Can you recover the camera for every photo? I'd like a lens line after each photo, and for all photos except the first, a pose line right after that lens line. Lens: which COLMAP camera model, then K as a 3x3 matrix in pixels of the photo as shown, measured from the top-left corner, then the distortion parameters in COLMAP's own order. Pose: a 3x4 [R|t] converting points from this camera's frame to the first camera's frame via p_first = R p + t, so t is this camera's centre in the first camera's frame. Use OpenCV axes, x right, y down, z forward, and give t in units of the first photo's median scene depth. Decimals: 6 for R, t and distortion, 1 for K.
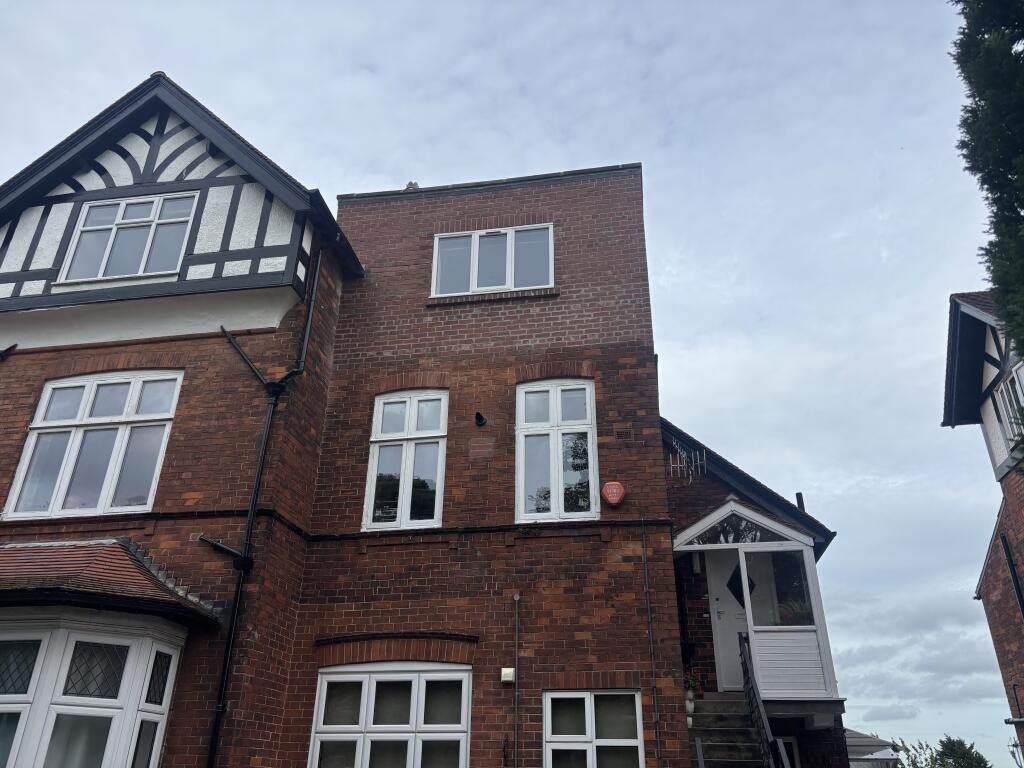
lens RADIAL K [[775.6, 0, 511.5], [0, 775.6, 402.3], [0, 0, 1]] dist [0.042232, -0.034825]
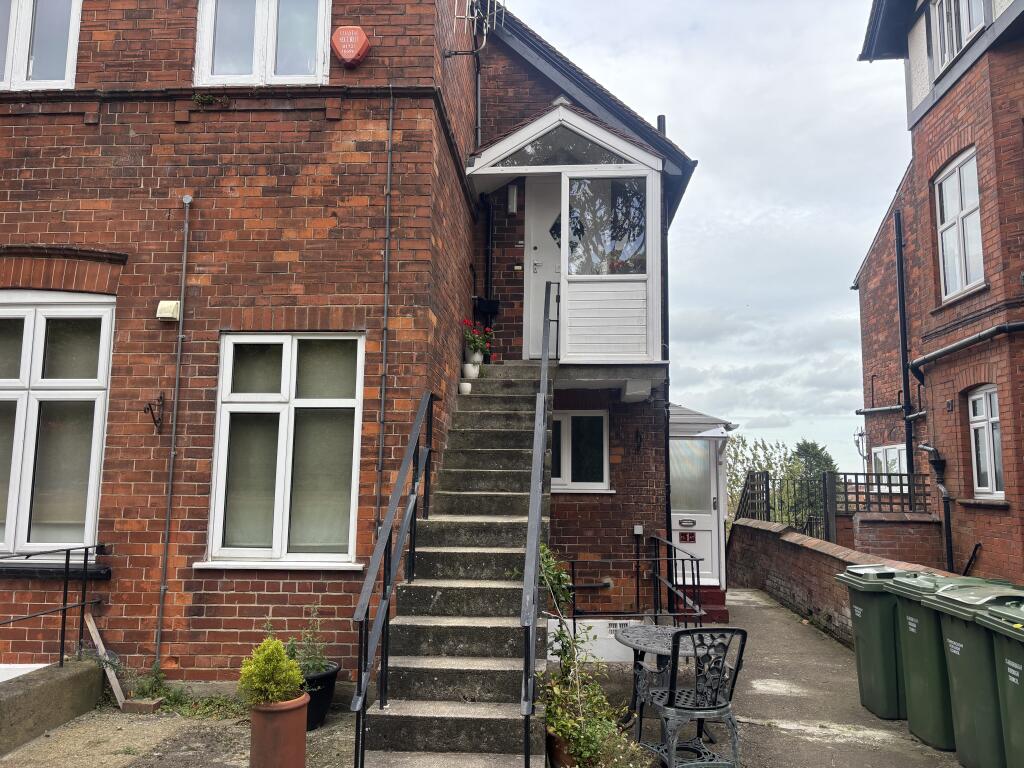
lens RADIAL K [[775.6, 0, 511.5], [0, 775.6, 402.3], [0, 0, 1]] dist [0.042232, -0.034825]
pose [[0.993601, 0.008438, 0.112628, 0.199822], [-0.046906, 0.937967, 0.343536, 0.171929], [-0.102742, -0.346621, 0.932361, 0.307320]]
